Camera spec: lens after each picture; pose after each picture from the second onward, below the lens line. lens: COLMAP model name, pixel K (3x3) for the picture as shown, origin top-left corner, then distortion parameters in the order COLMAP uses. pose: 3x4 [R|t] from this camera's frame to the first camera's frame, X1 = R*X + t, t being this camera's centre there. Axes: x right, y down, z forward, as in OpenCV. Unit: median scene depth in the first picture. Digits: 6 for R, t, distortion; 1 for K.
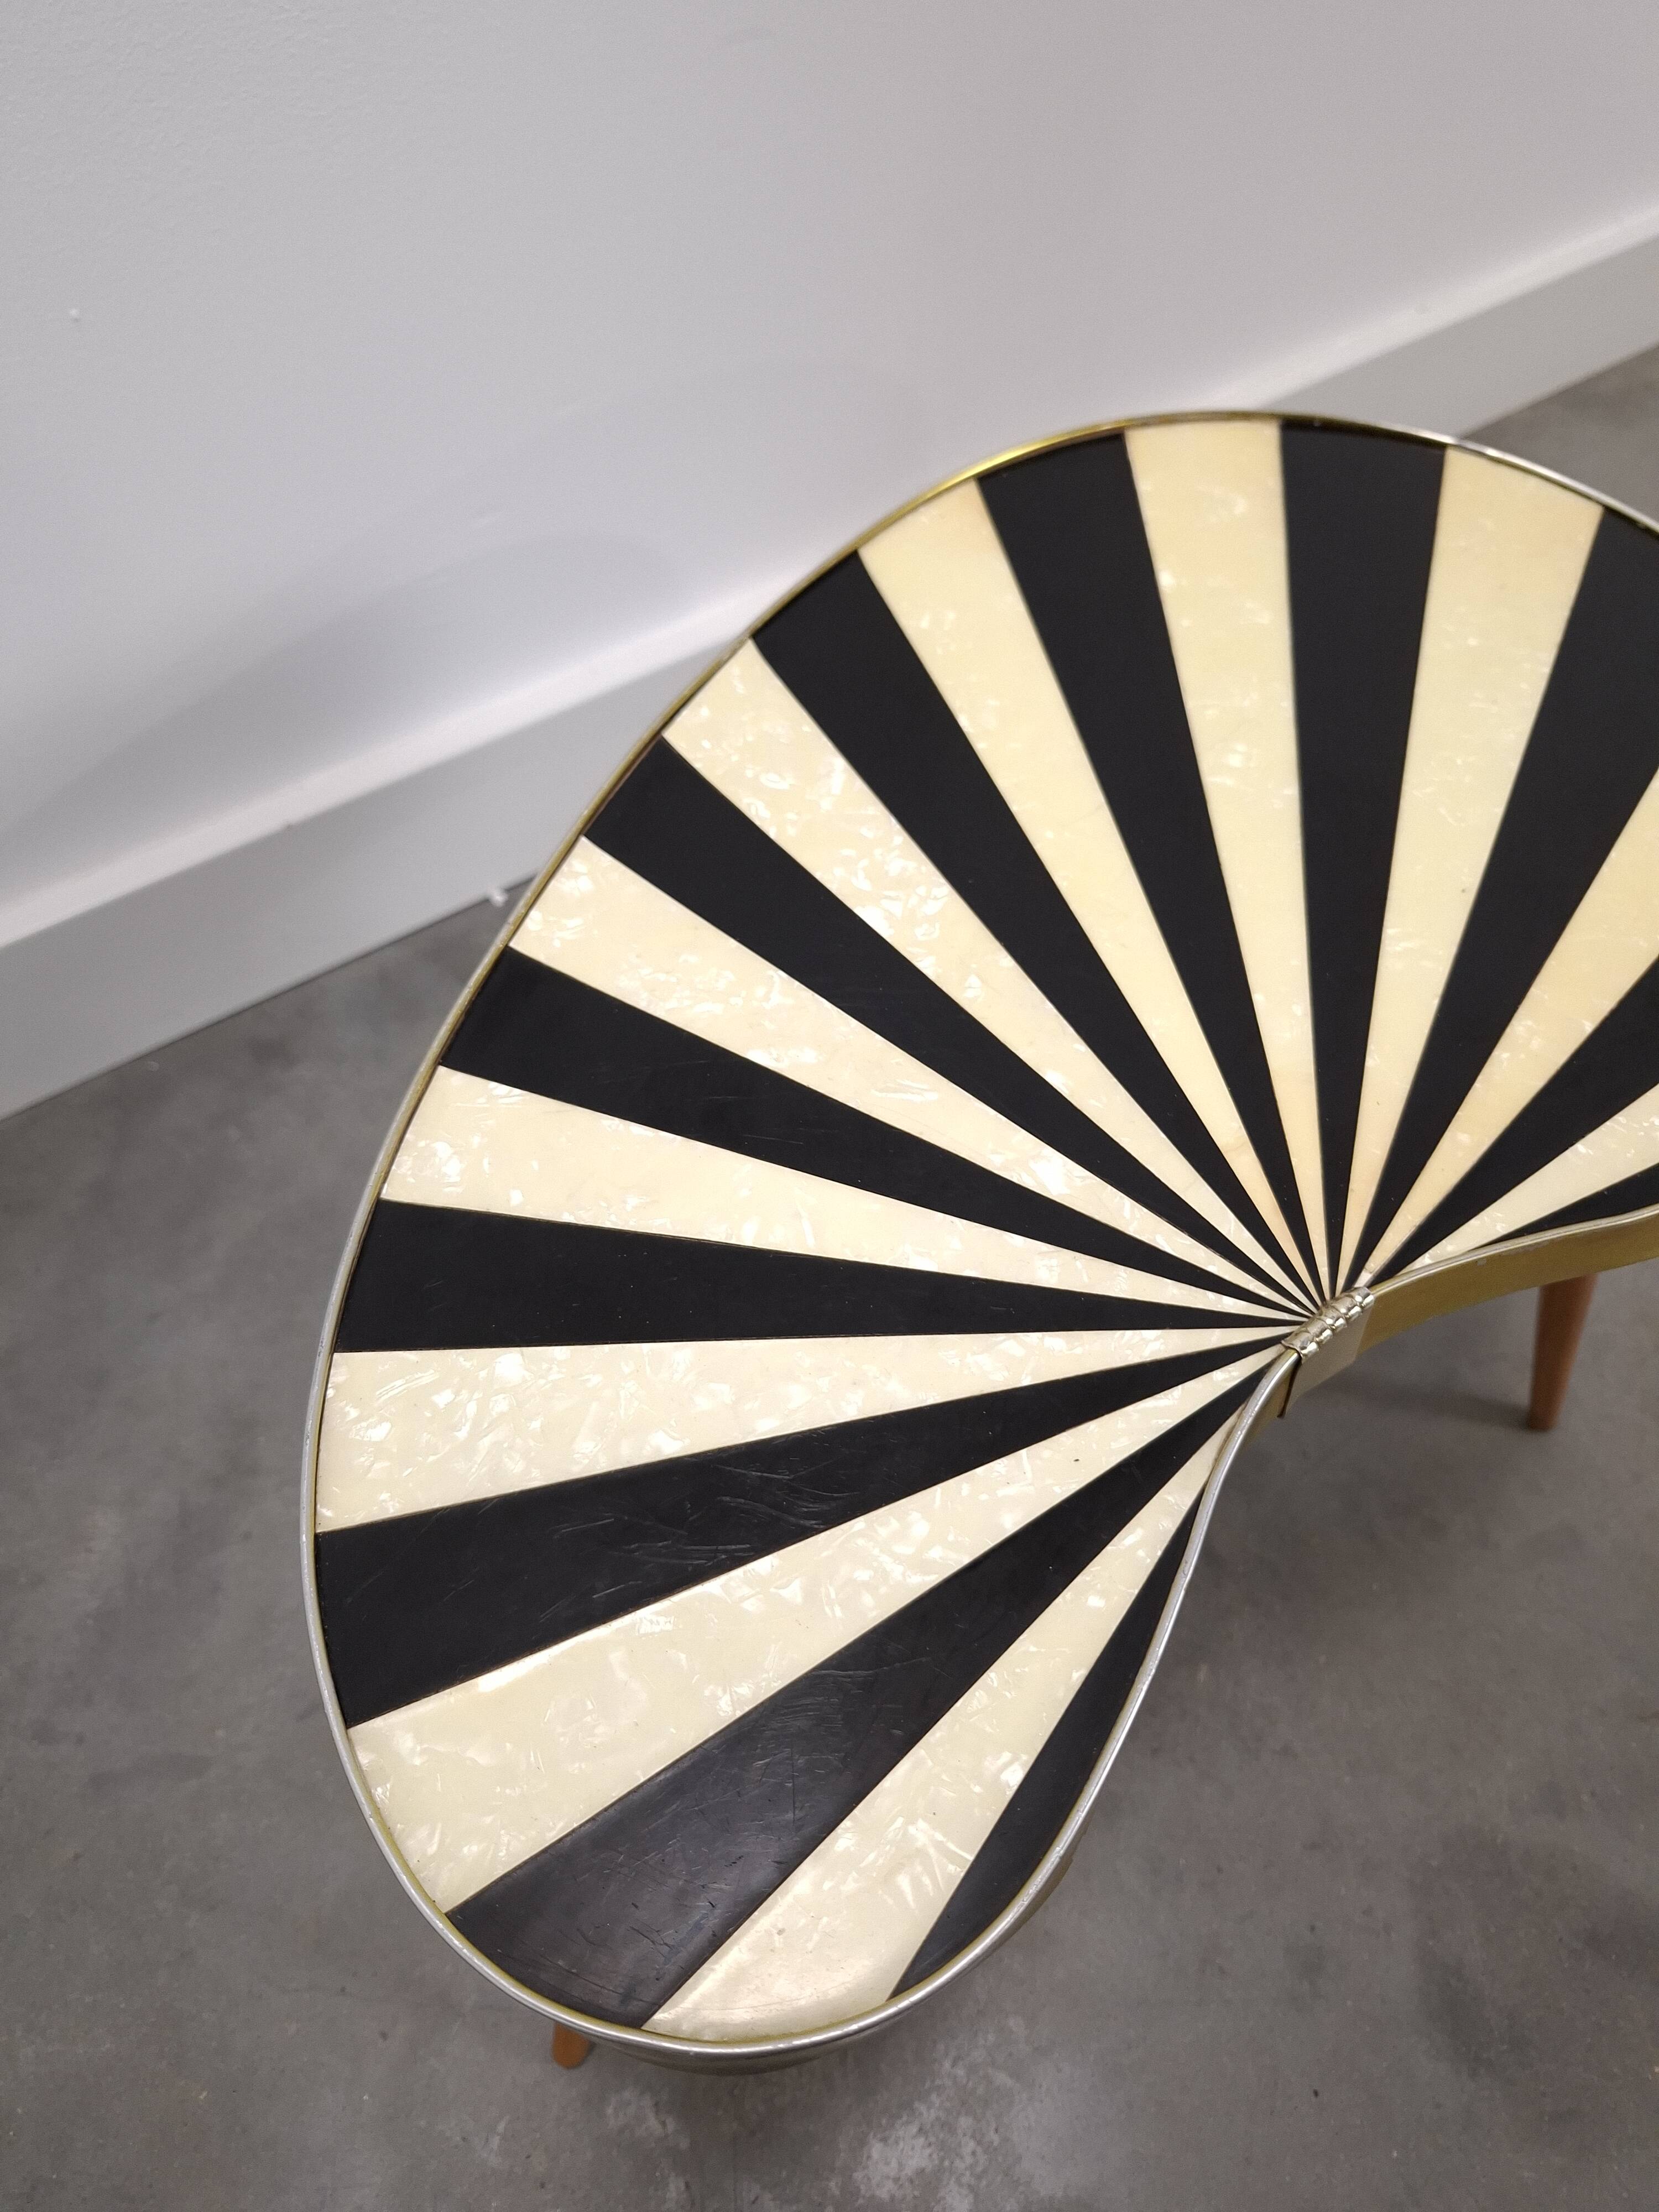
lens RADIAL K [[1577.5, 0, 835.9], [0, 1577.5, 1102.3], [0, 0, 1]] dist [0.030512, -0.032409]
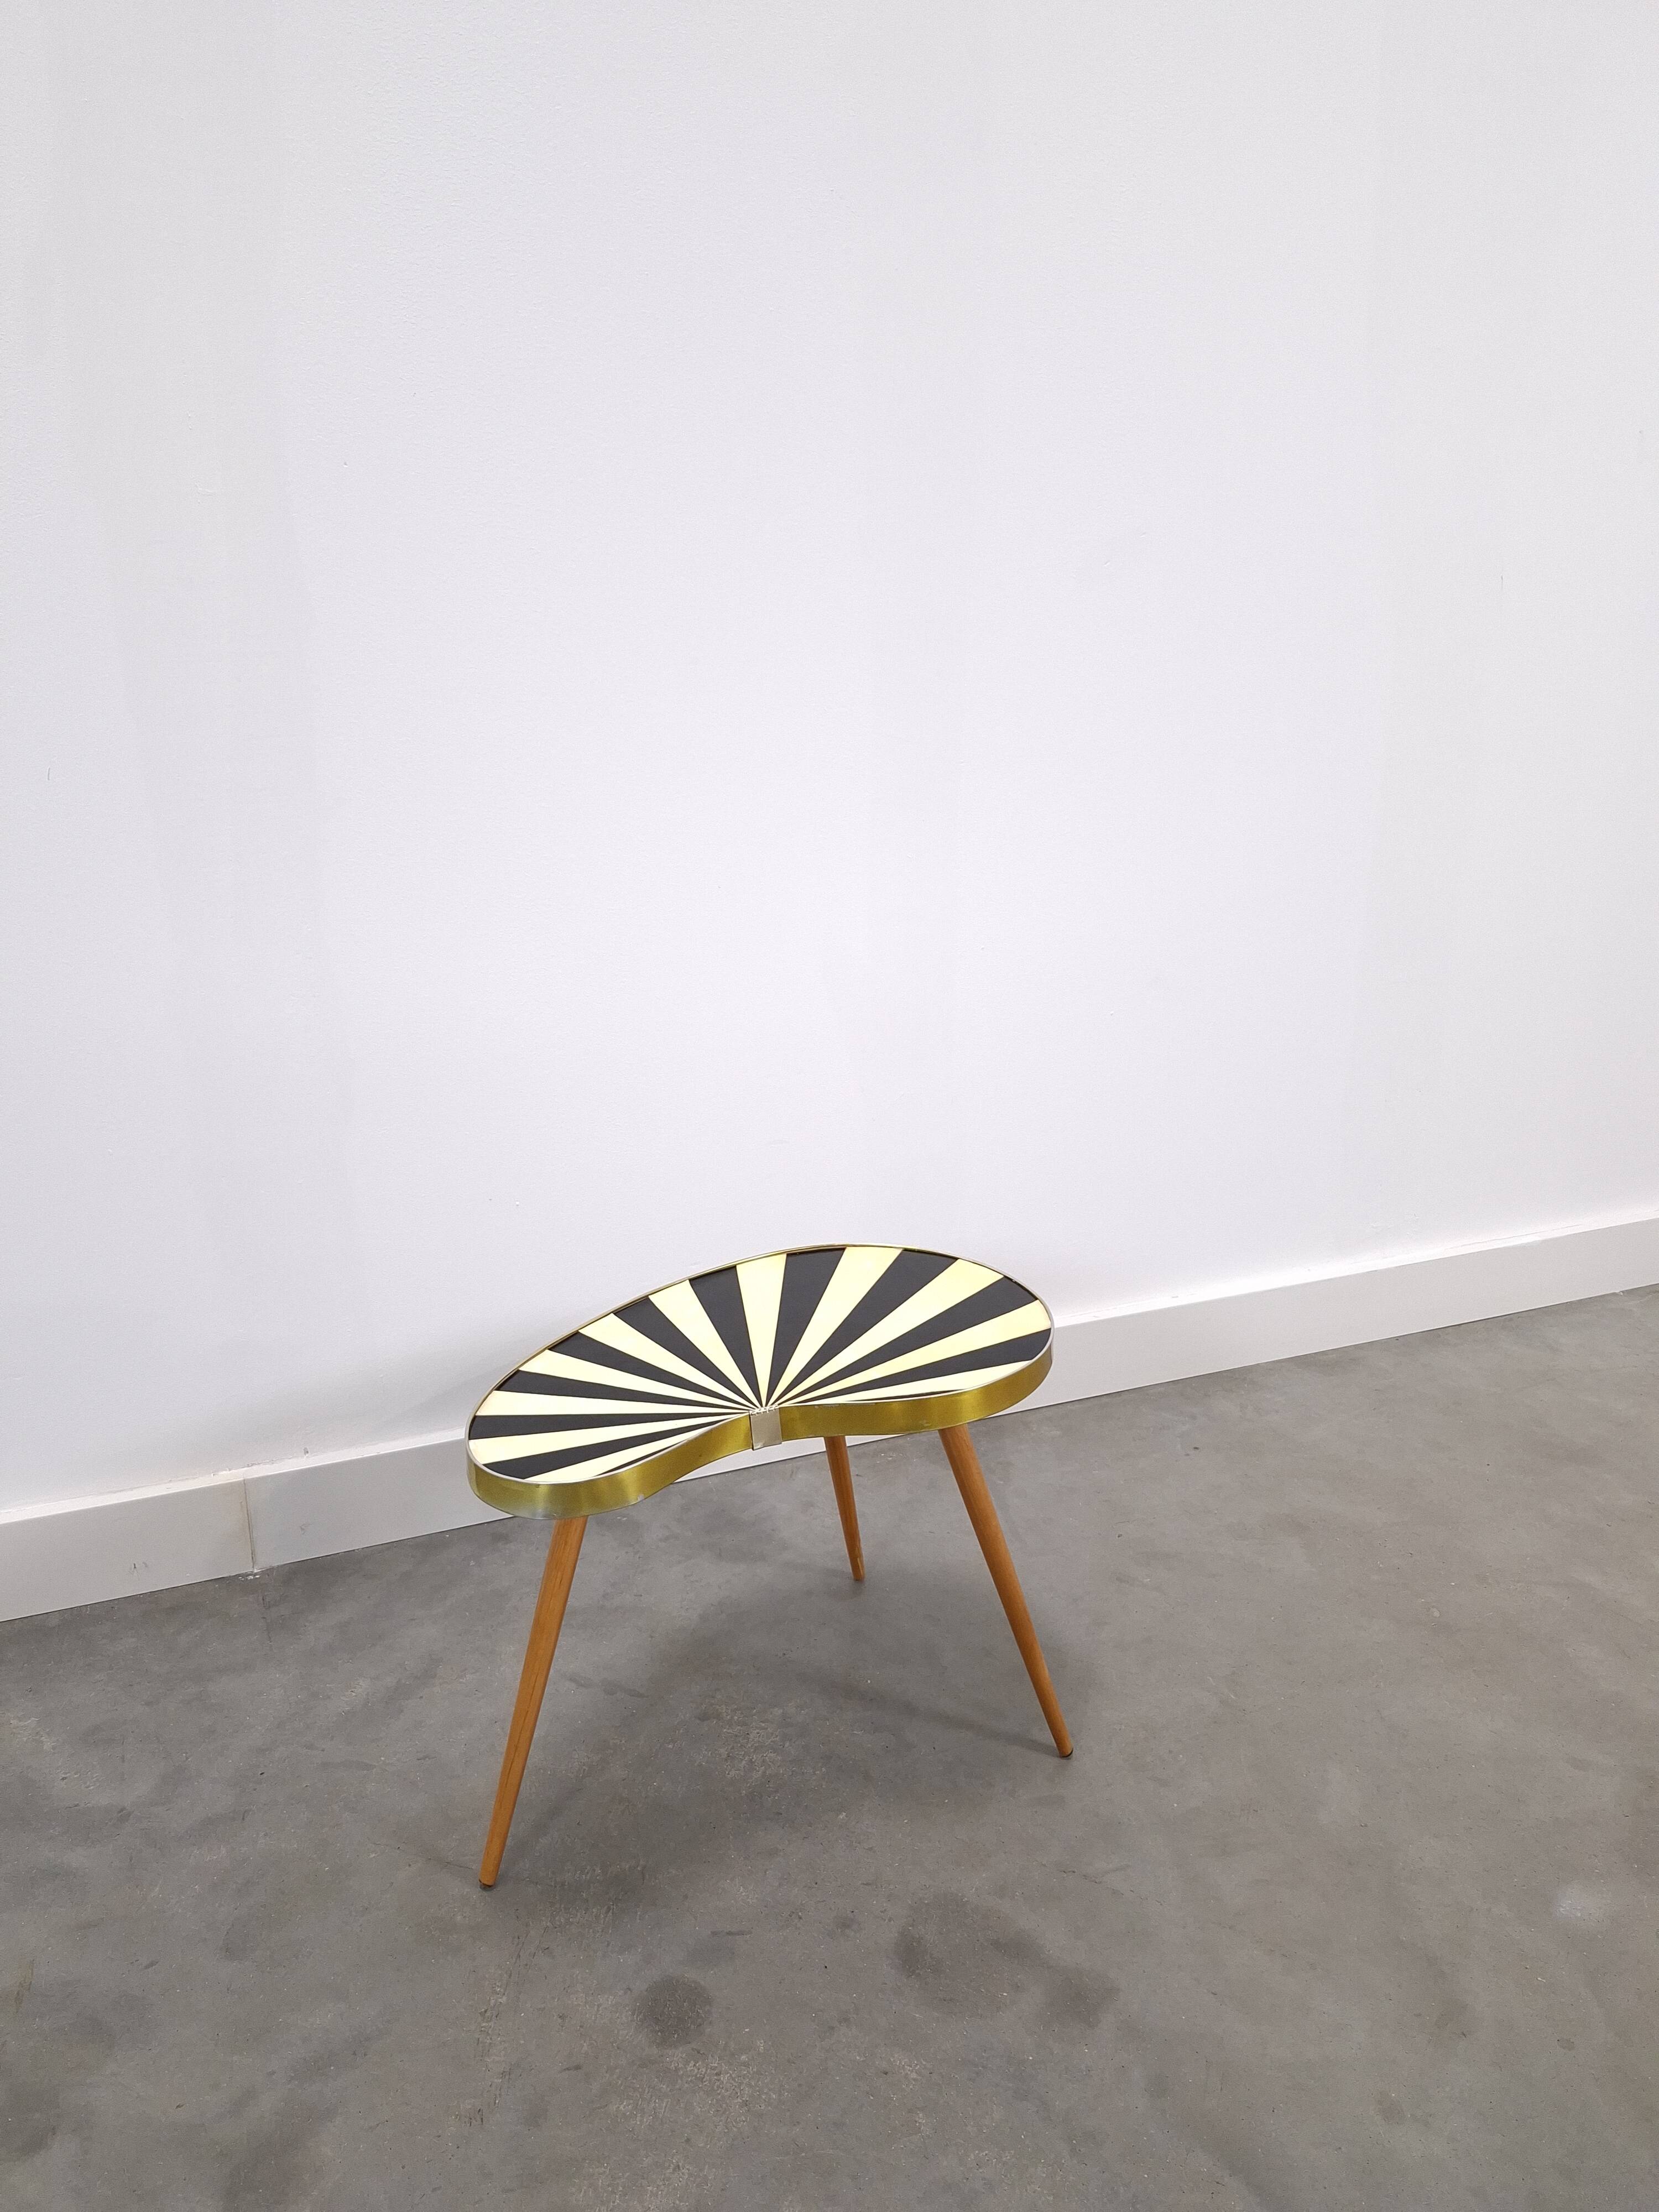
lens RADIAL K [[1577.5, 0, 799.6], [0, 1577.5, 1081.8], [0, 0, 1]] dist [0.030512, -0.032409]
pose [[0.966111, 0.028871, -0.256509, 0.876452], [-0.186940, 0.763507, -0.618151, 1.186745], [0.177999, 0.645154, 0.743029, -1.392449]]
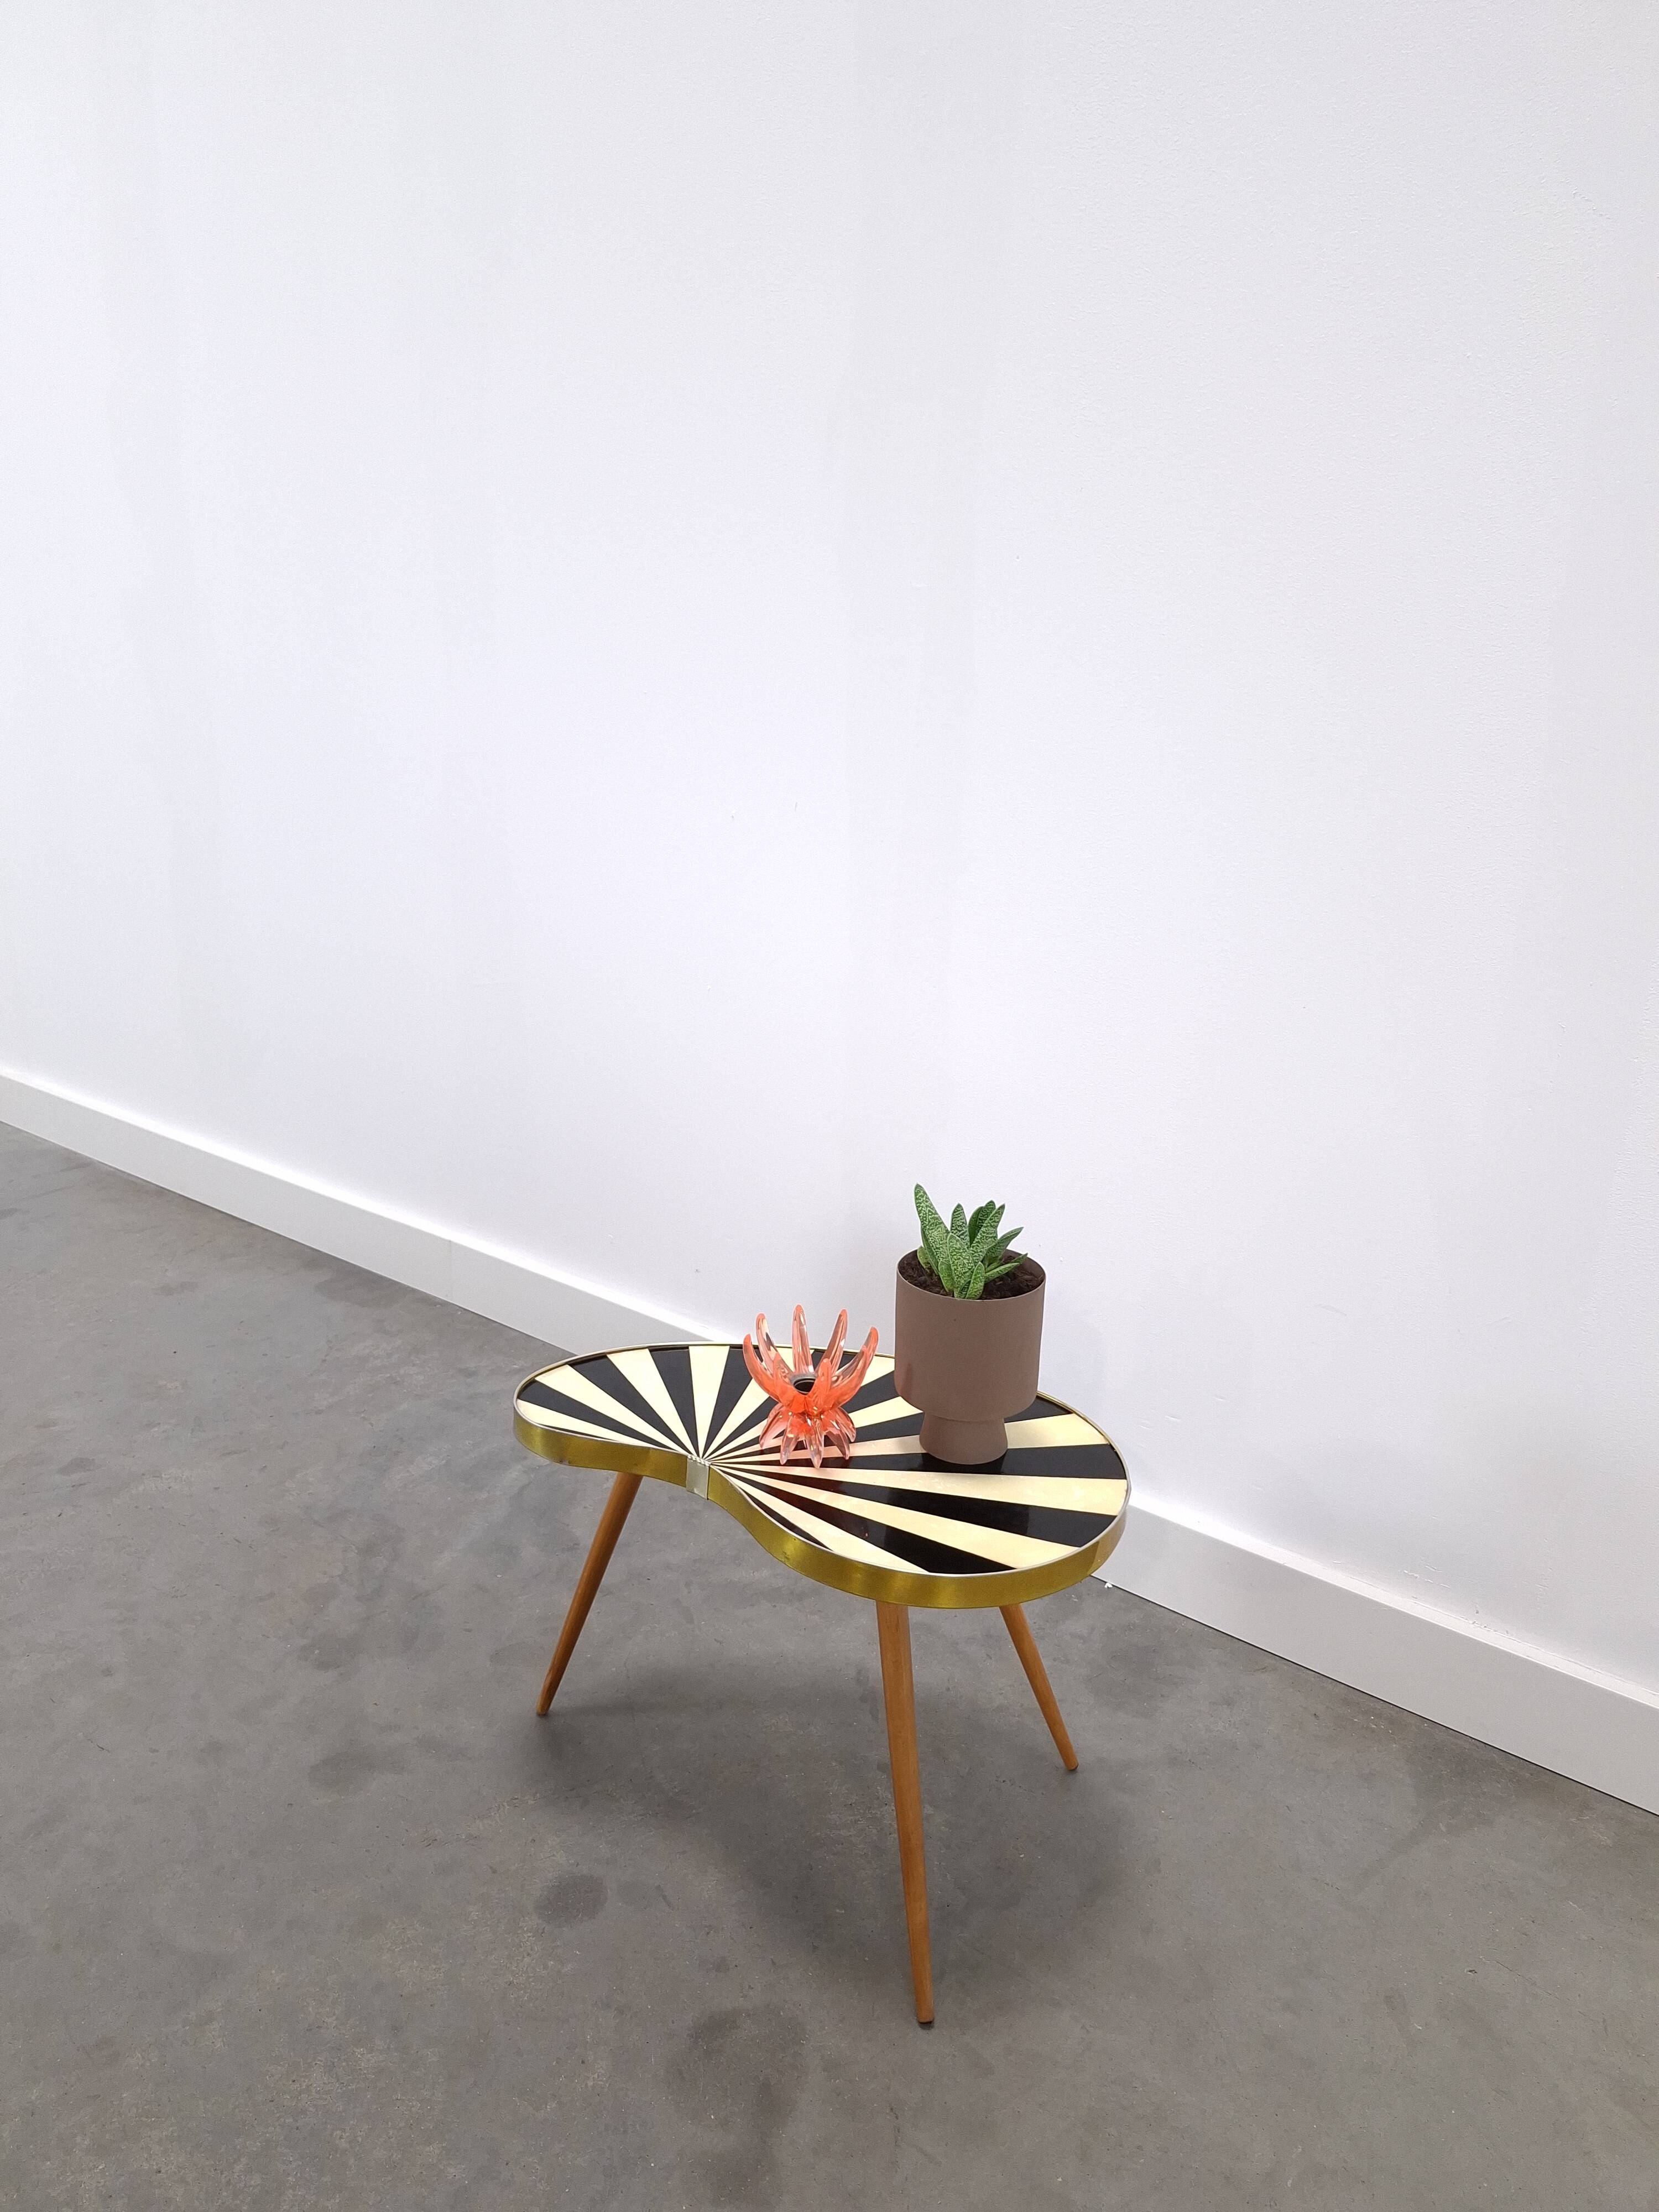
lens RADIAL K [[1577.5, 0, 808.3], [0, 1577.5, 1110.1], [0, 0, 1]] dist [0.030512, -0.032409]
pose [[0.279759, 0.272400, -0.920616, 2.353316], [-0.799059, 0.597620, -0.065990, -0.095436], [0.532203, 0.754088, 0.384853, -0.700382]]
